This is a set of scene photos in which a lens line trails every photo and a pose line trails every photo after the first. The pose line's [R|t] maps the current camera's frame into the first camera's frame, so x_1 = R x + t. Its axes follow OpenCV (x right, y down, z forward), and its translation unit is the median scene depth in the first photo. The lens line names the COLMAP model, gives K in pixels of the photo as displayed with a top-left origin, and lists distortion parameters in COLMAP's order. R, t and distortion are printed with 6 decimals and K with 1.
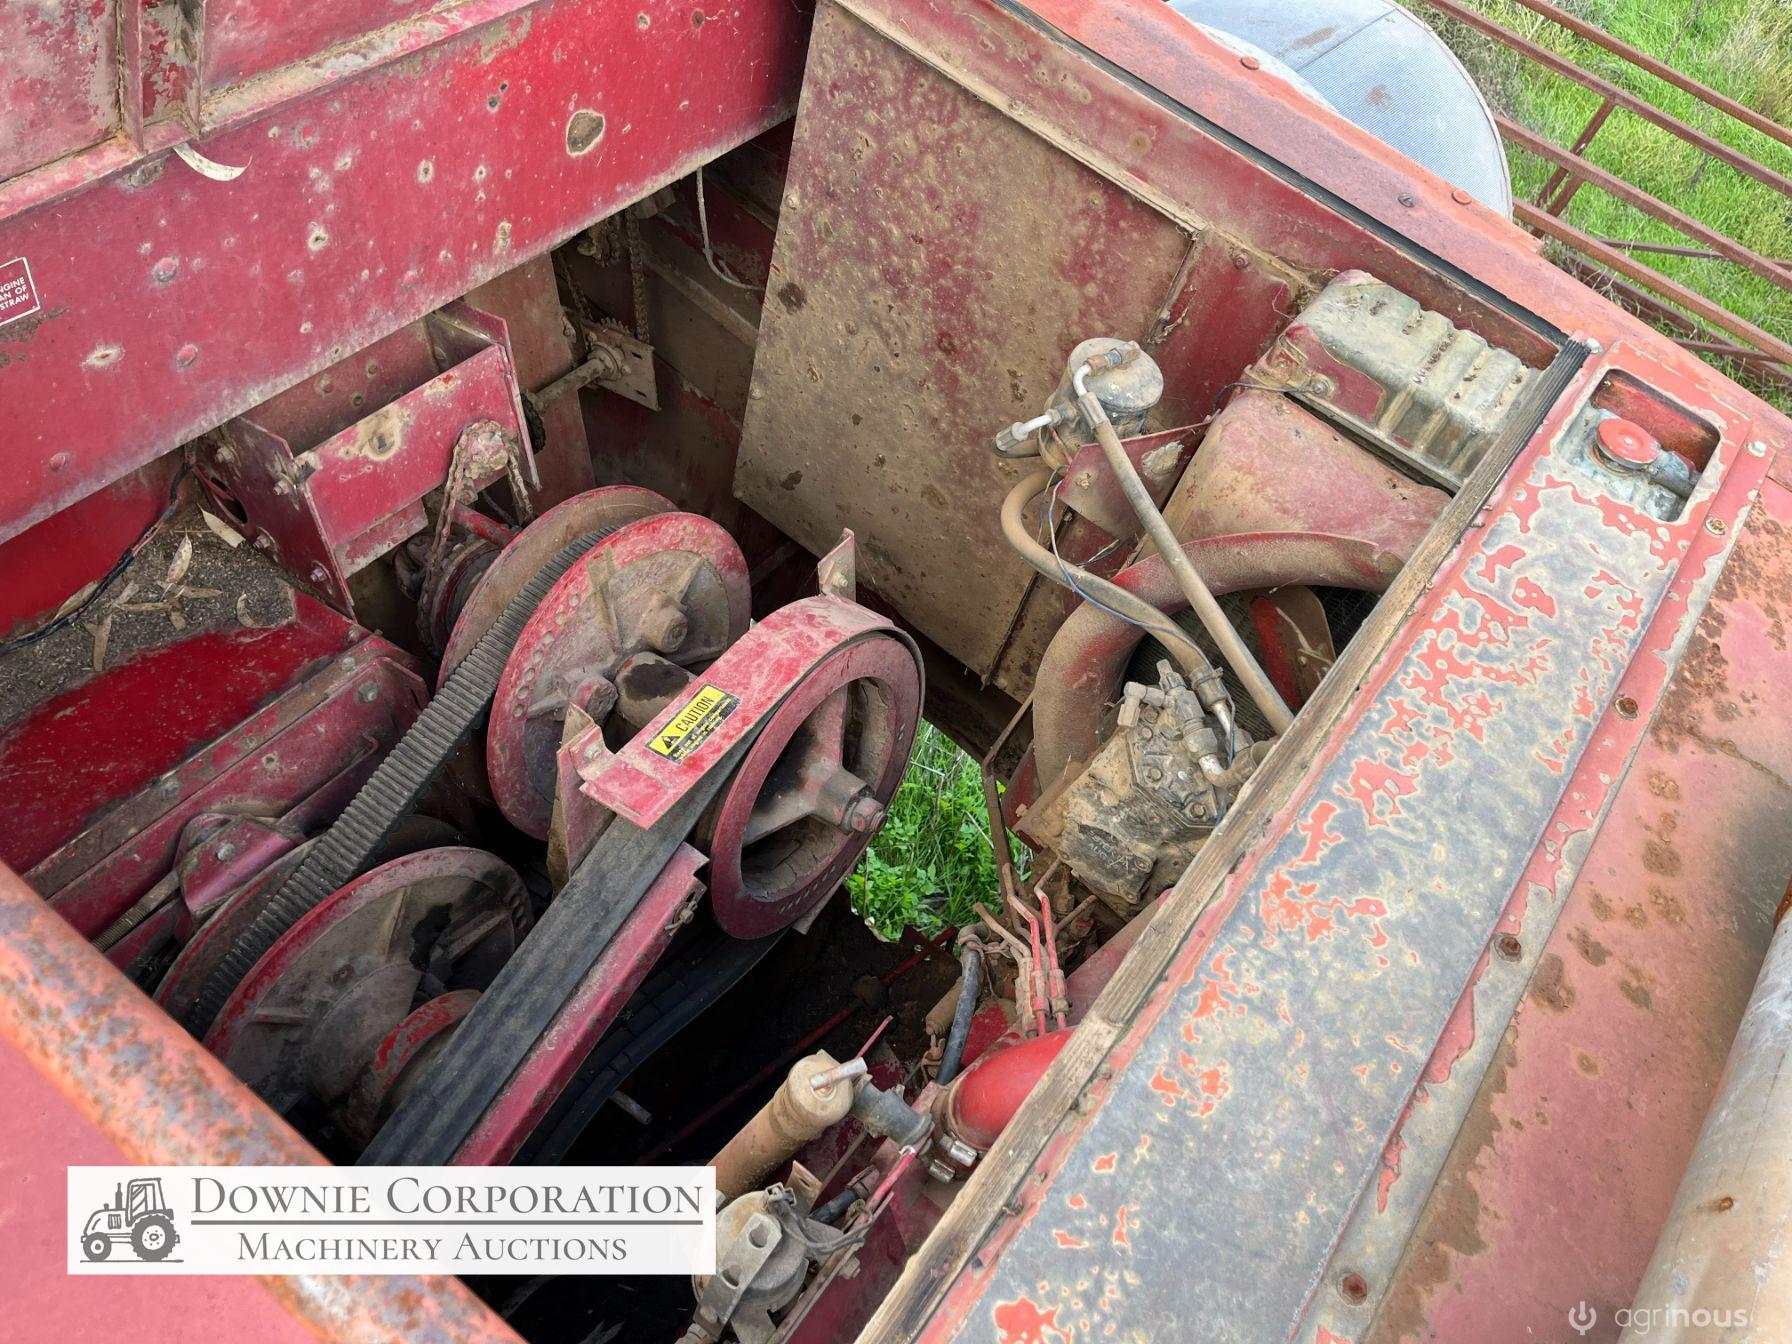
lens RADIAL K [[1364.8, 0, 897.9], [0, 1364.8, 632.0], [0, 0, 1]] dist [0.054571, -0.053087]
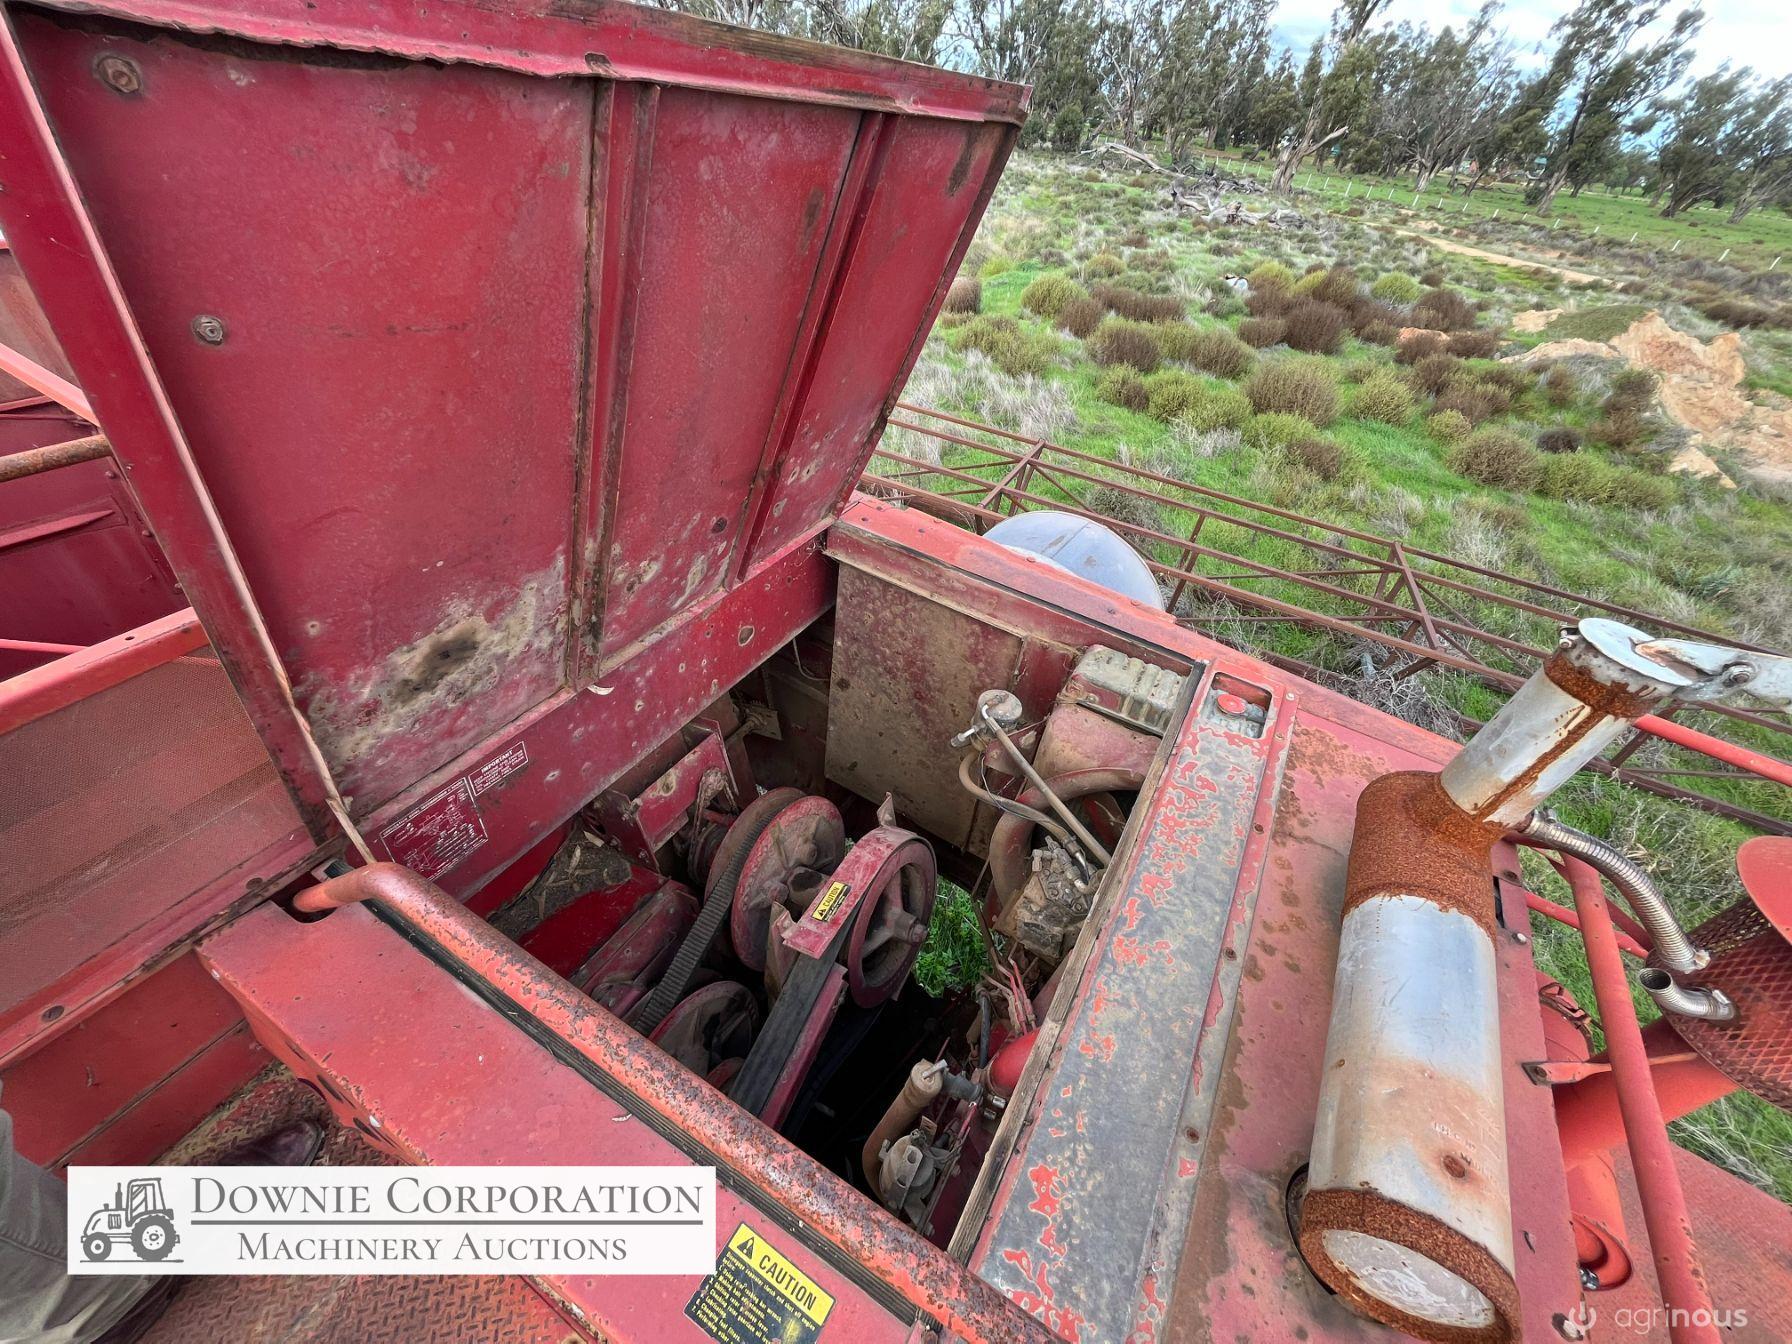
lens RADIAL K [[706.7, 0, 893.1], [0, 706.7, 666.4], [0, 0, 1]] dist [0.002697, -0.000194]
pose [[0.987563, -0.156672, 0.013187, -0.015596], [0.155849, 0.964387, -0.213703, -0.034884], [0.020764, 0.213100, 0.976810, -0.129416]]
